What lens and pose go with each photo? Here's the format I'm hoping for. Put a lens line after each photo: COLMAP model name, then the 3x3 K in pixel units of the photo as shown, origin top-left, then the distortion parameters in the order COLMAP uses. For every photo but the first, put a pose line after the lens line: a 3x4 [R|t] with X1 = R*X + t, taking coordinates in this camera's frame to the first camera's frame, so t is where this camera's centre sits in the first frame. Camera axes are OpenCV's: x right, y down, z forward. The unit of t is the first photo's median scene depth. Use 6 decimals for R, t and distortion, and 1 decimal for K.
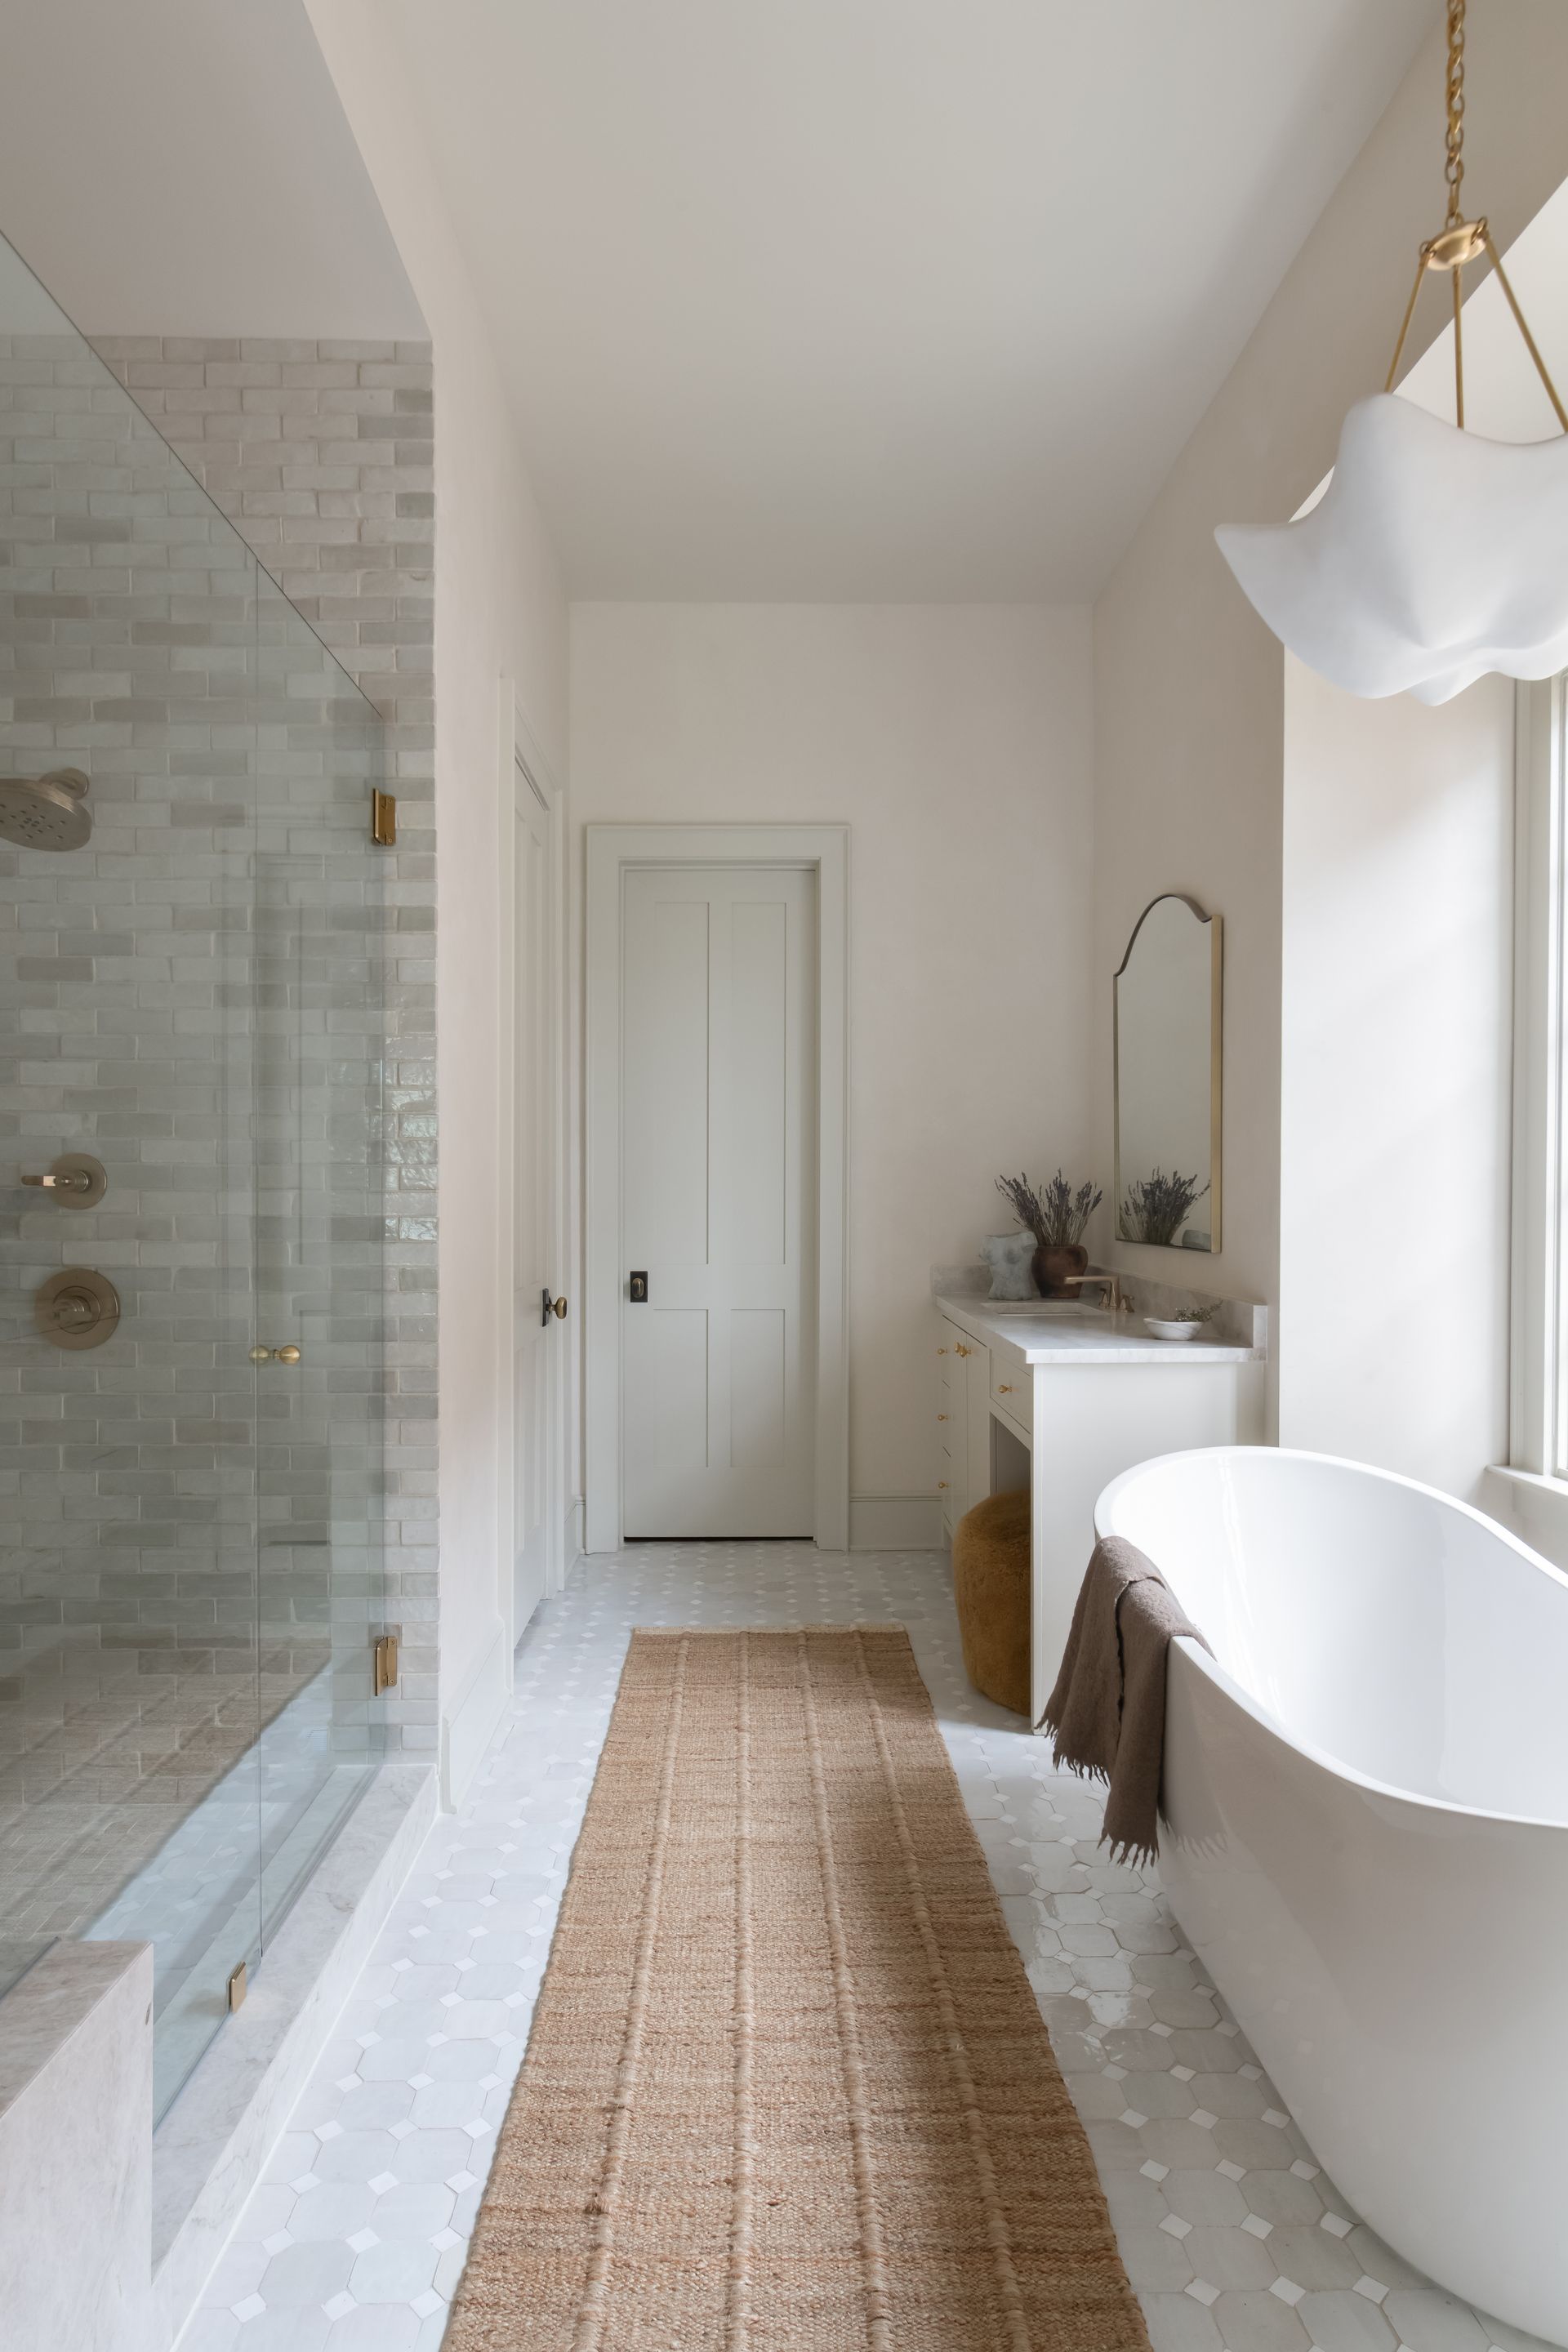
lens RADIAL K [[1330.0, 0, 811.8], [0, 1330.0, 1211.4], [0, 0, 1]] dist [0.004063, 0.001722]
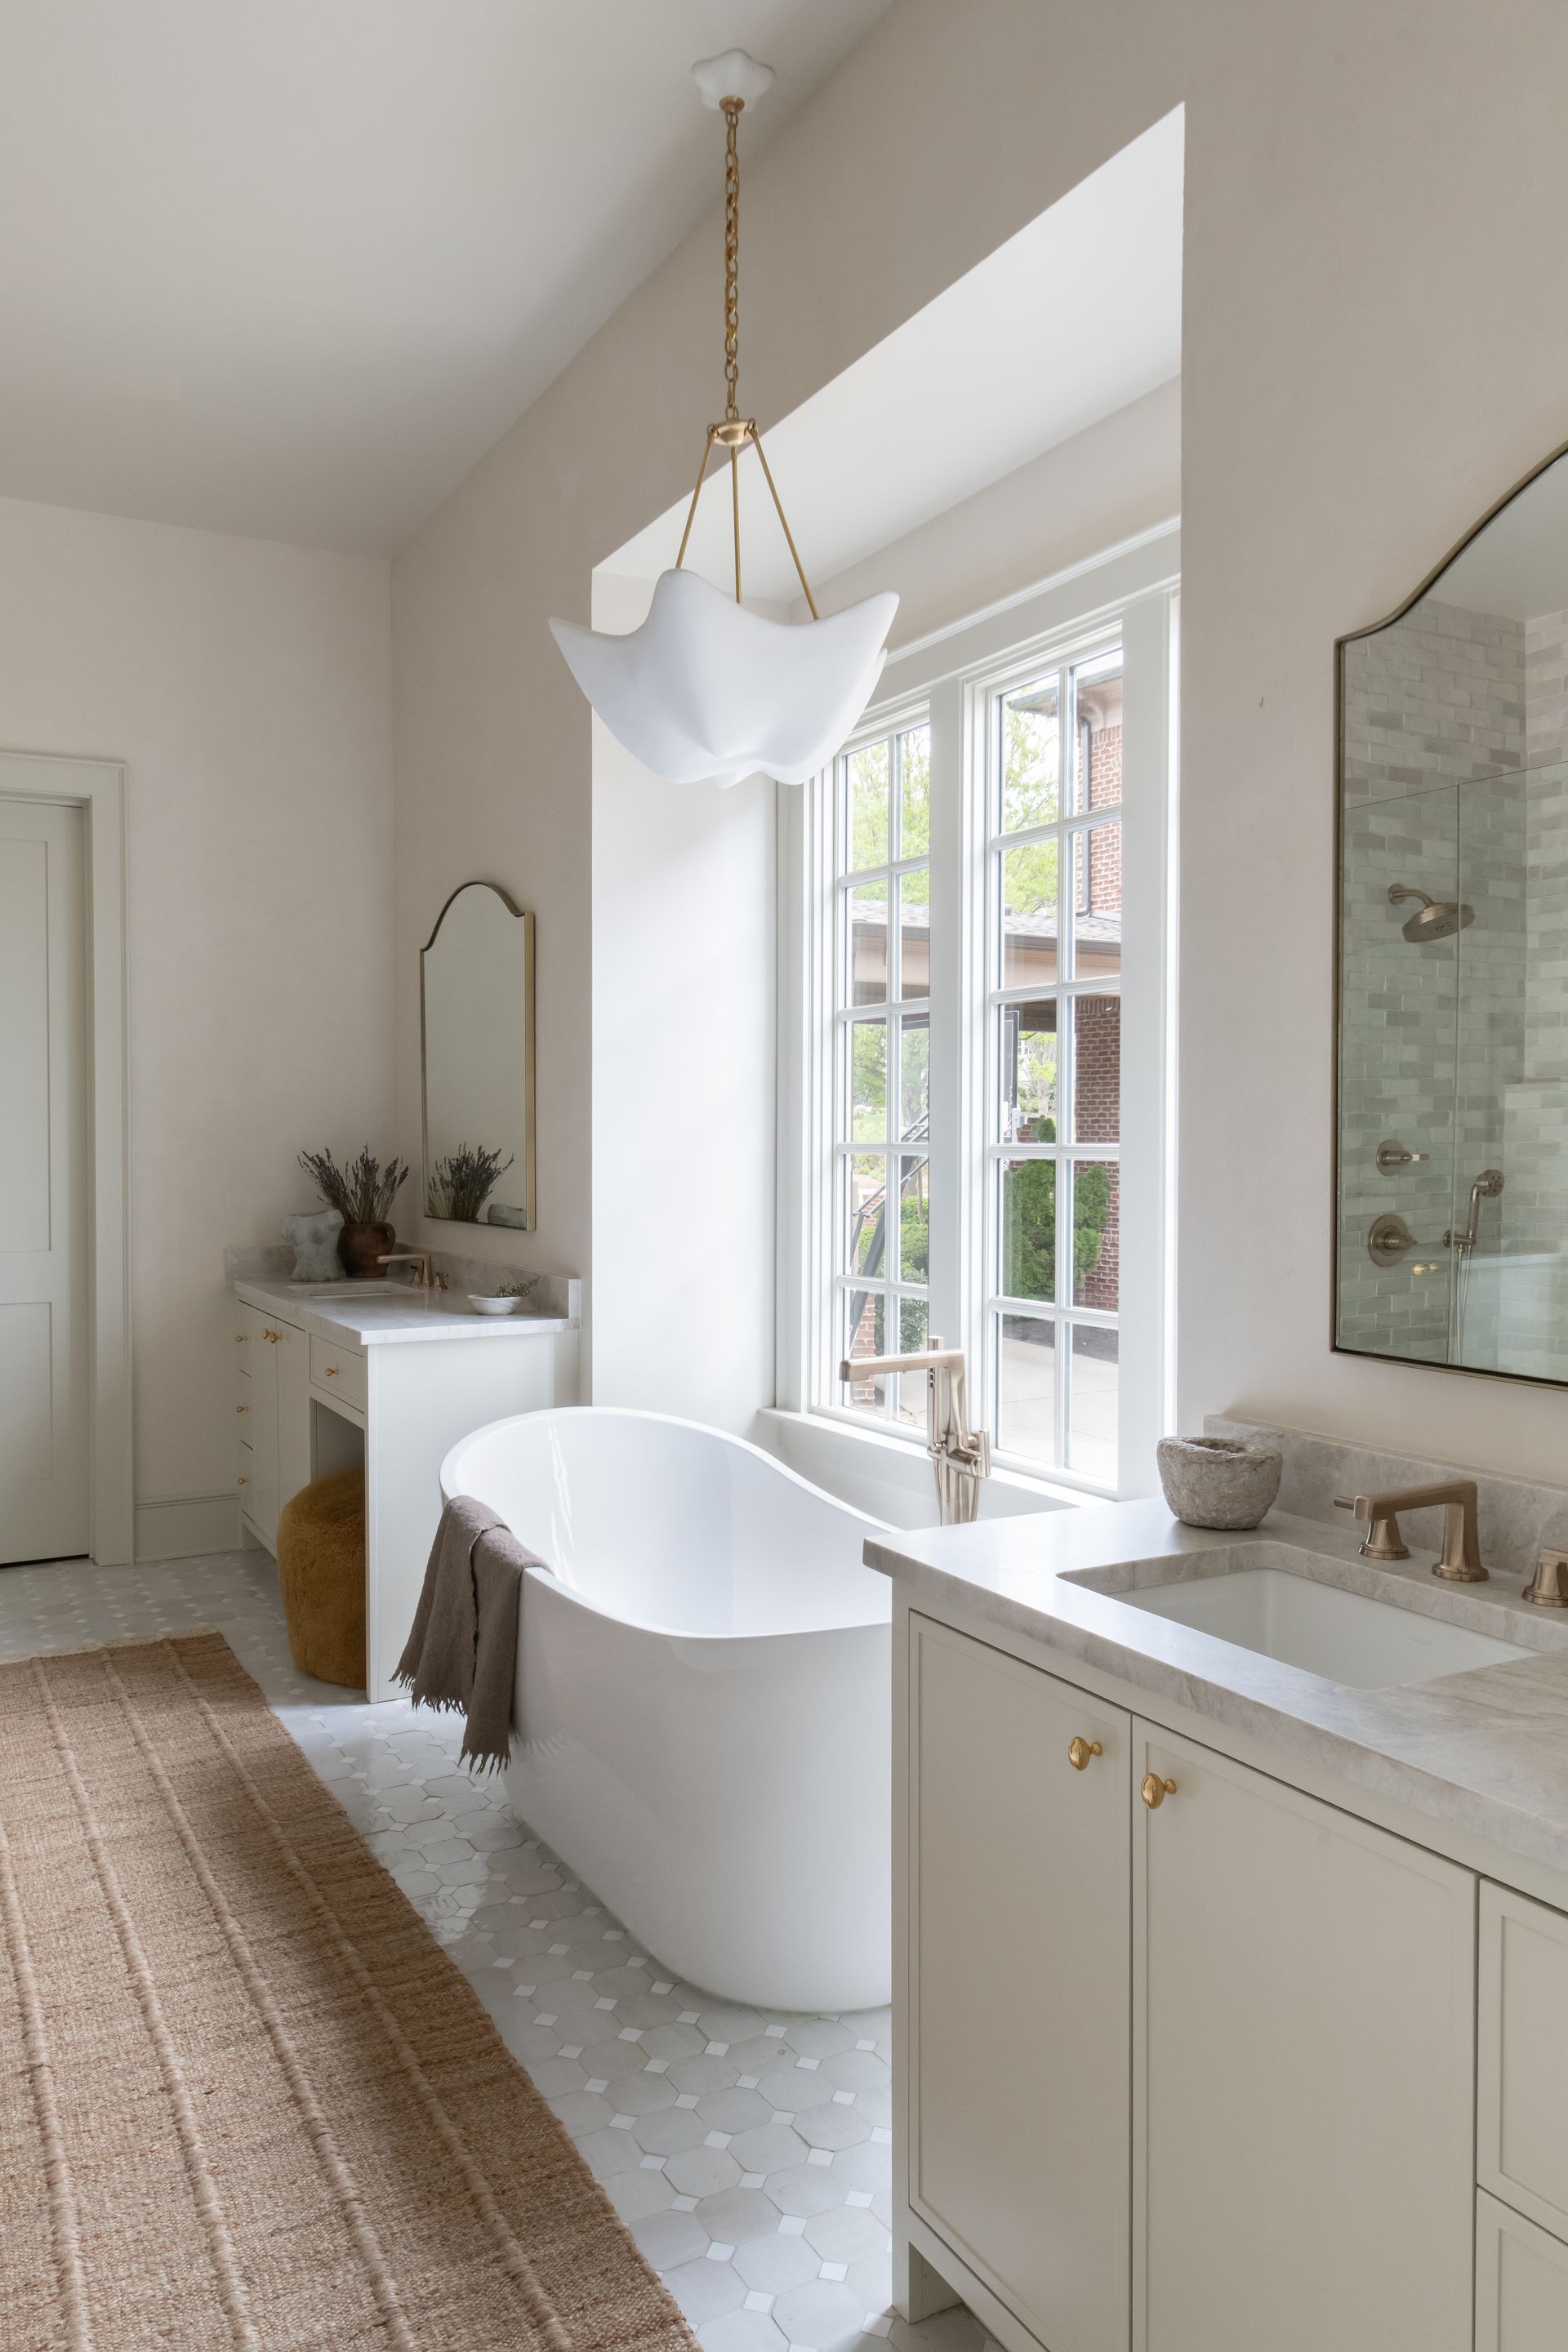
lens RADIAL K [[1681.6, 0, 792.7], [0, 1681.6, 1183.7], [0, 0, 1]] dist [0.002054, 0.000482]
pose [[0.879264, -0.014340, 0.476120, -0.178147], [0.004463, 0.999751, 0.021869, -0.041230], [-0.476315, -0.017104, 0.879109, -0.329342]]
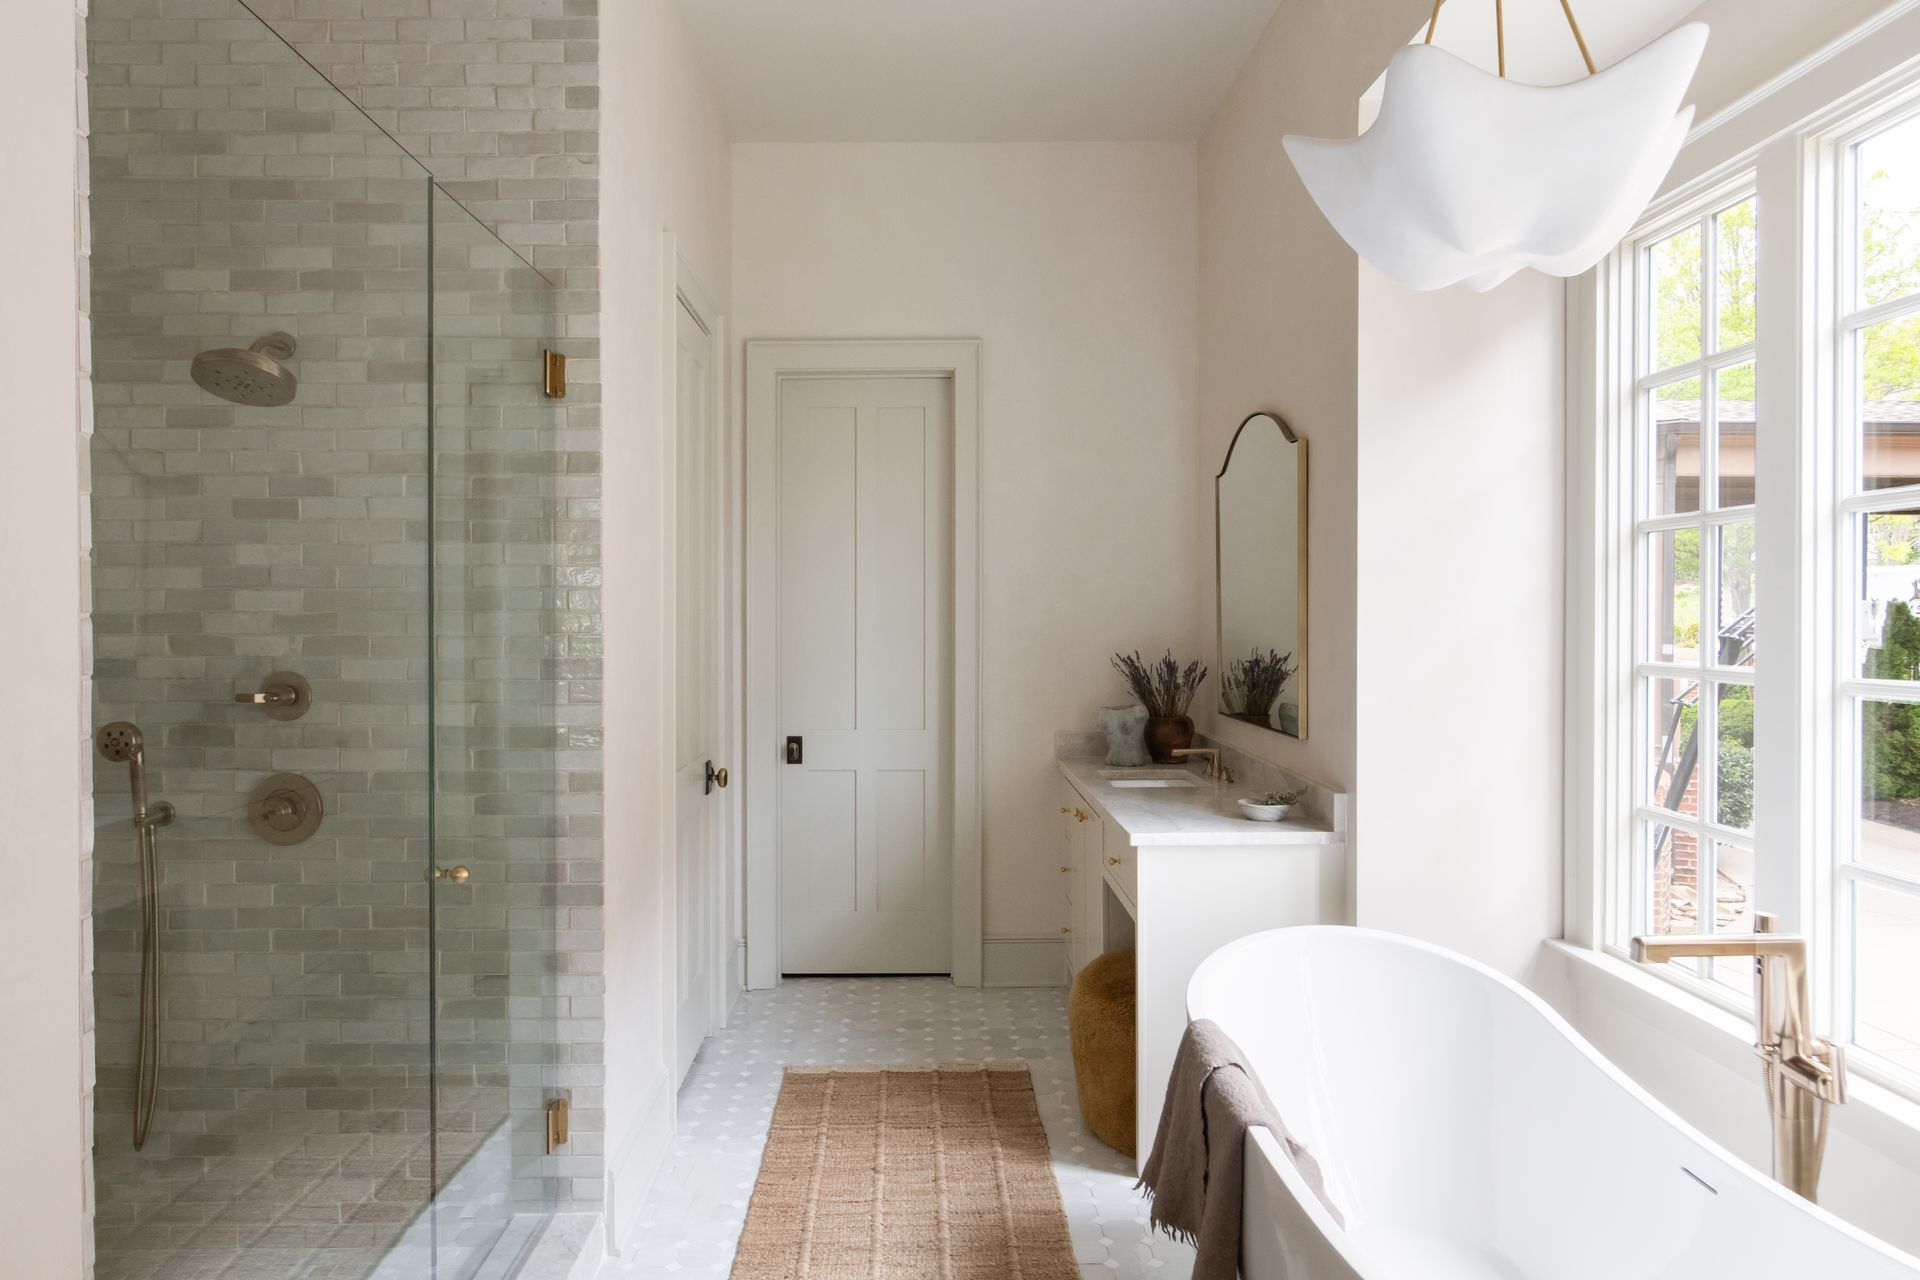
lens RADIAL K [[1197.8, 0, 963.3], [0, 1197.8, 600.8], [0, 0, 1]] dist [0.003005, -0.000273]
pose [[0.999949, -0.002314, -0.009876, 0.033699], [0.002264, 0.999985, -0.005050, -0.095228], [0.009887, 0.005027, 0.999938, -0.011652]]
